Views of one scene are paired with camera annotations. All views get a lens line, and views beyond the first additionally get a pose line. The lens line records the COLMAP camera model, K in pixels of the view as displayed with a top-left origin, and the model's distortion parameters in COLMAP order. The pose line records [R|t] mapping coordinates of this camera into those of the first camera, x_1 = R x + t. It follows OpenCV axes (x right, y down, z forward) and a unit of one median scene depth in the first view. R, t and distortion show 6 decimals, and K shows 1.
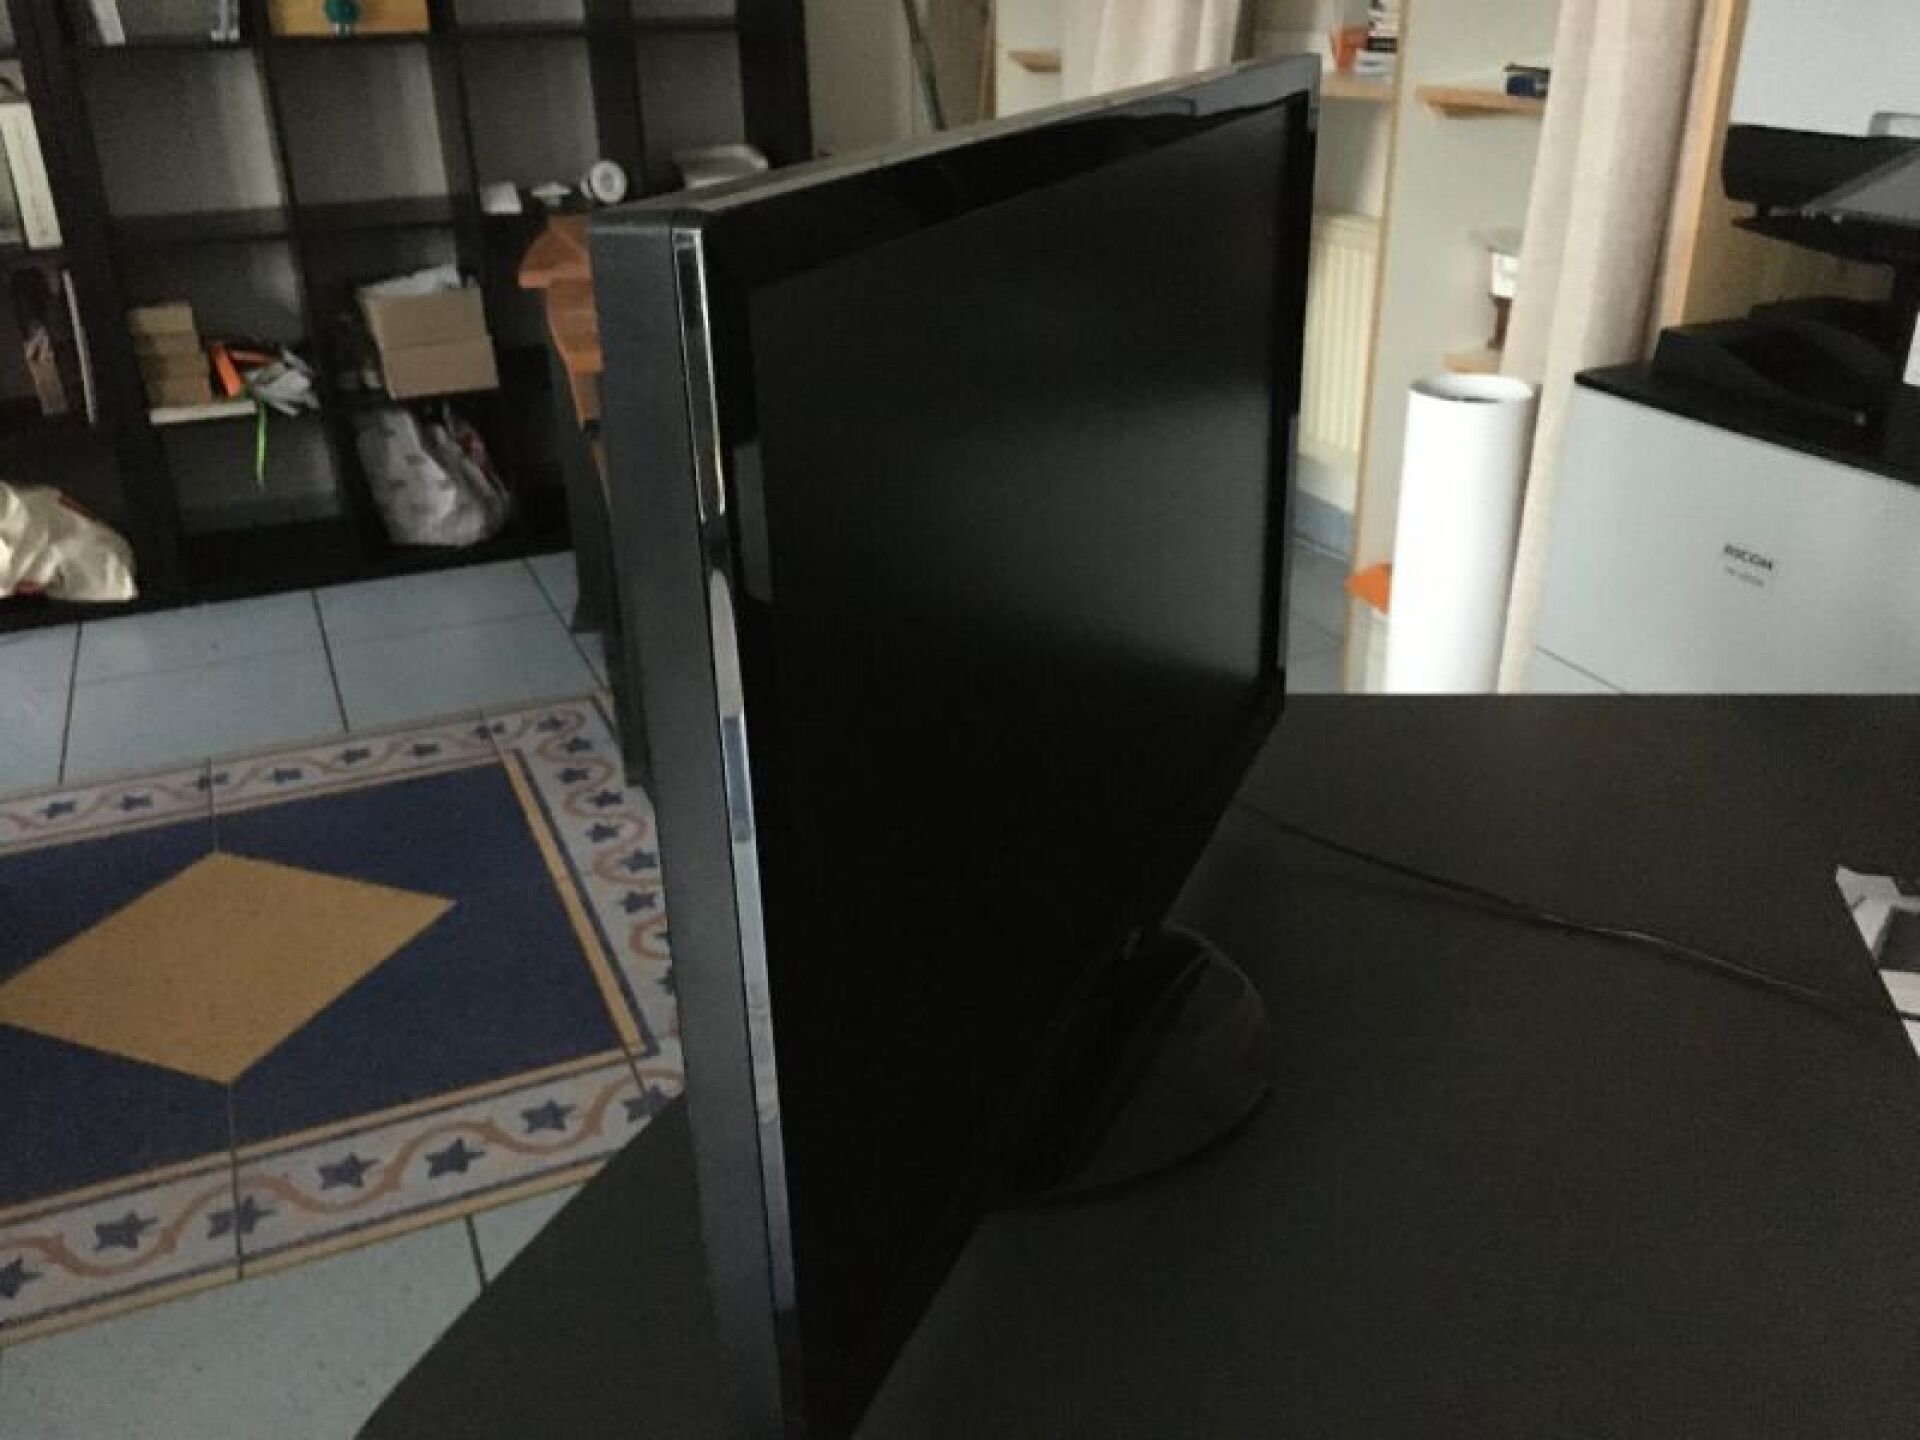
lens RADIAL K [[1651.0, 0, 960.0], [0, 1651.0, 720.0], [0, 0, 1]] dist [0.079399, -0.116875]
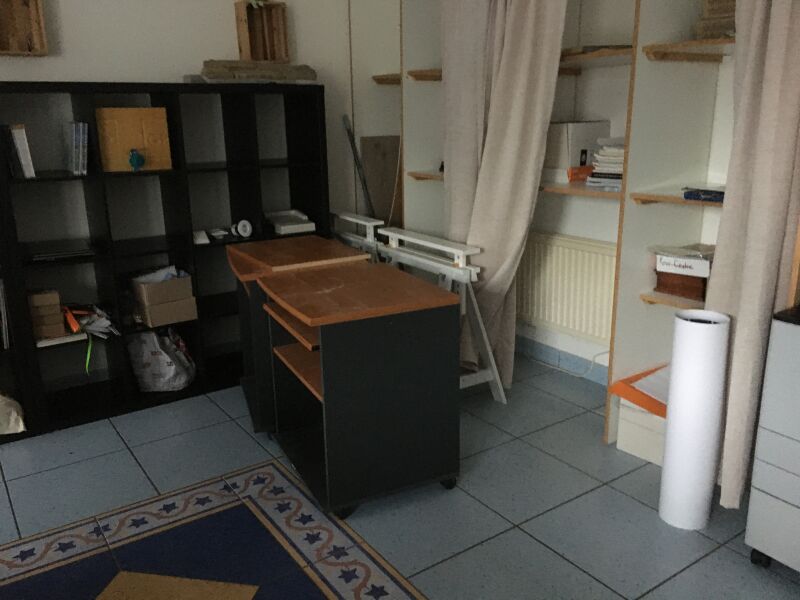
lens RADIAL K [[678.3, 0, 400.0], [0, 678.3, 300.0], [0, 0, 1]] dist [0.083264, -0.119462]
pose [[0.980861, -0.047452, 0.188837, -0.195144], [0.078254, 0.984146, -0.159165, -0.062271], [-0.178290, 0.170896, 0.969024, 0.068887]]
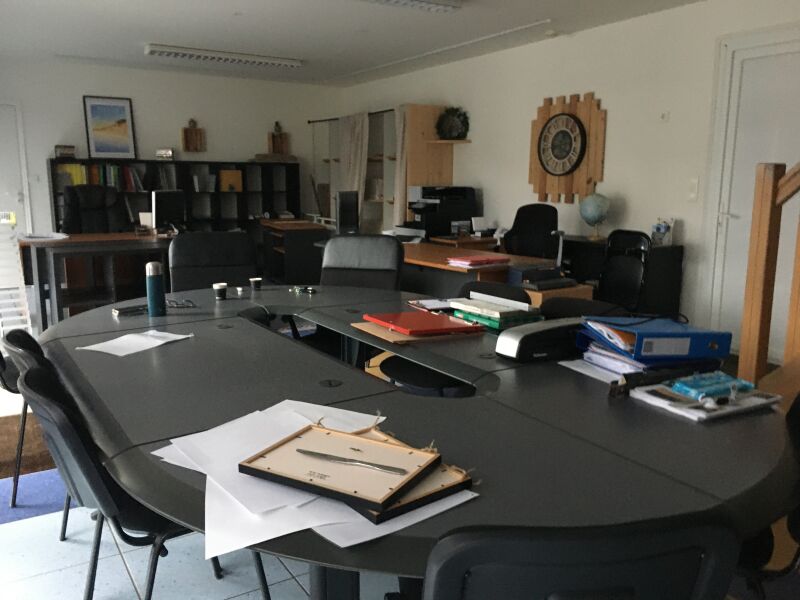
lens RADIAL K [[678.3, 0, 400.0], [0, 678.3, 300.0], [0, 0, 1]] dist [0.083264, -0.119462]
pose [[0.988301, -0.000964, 0.152510, -0.117336], [0.039514, 0.967453, -0.249948, 0.666561], [-0.147305, 0.253050, 0.956173, -1.483015]]
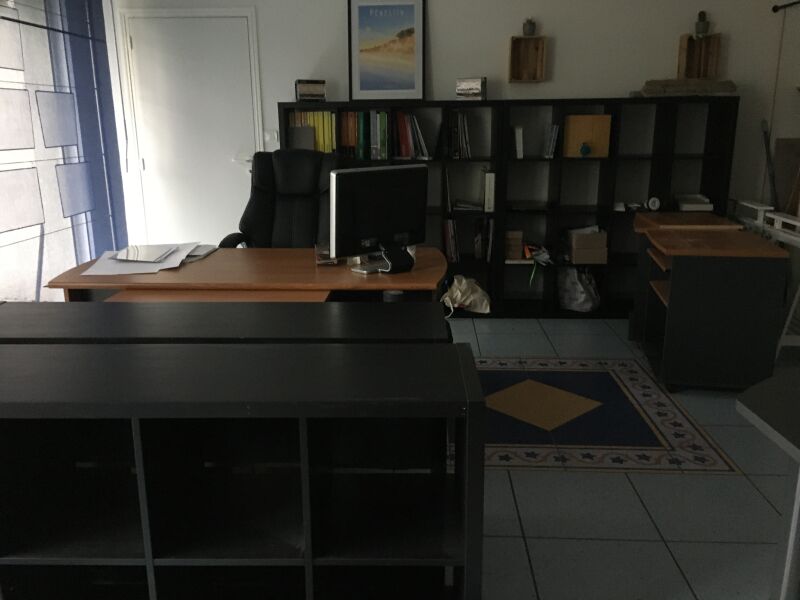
lens RADIAL K [[678.3, 0, 400.0], [0, 678.3, 300.0], [0, 0, 1]] dist [0.083264, -0.119462]
pose [[0.898952, 0.122666, -0.420521, -0.082933], [-0.194140, 0.972128, -0.131444, 0.118435], [0.392677, 0.199802, 0.897711, -0.314266]]
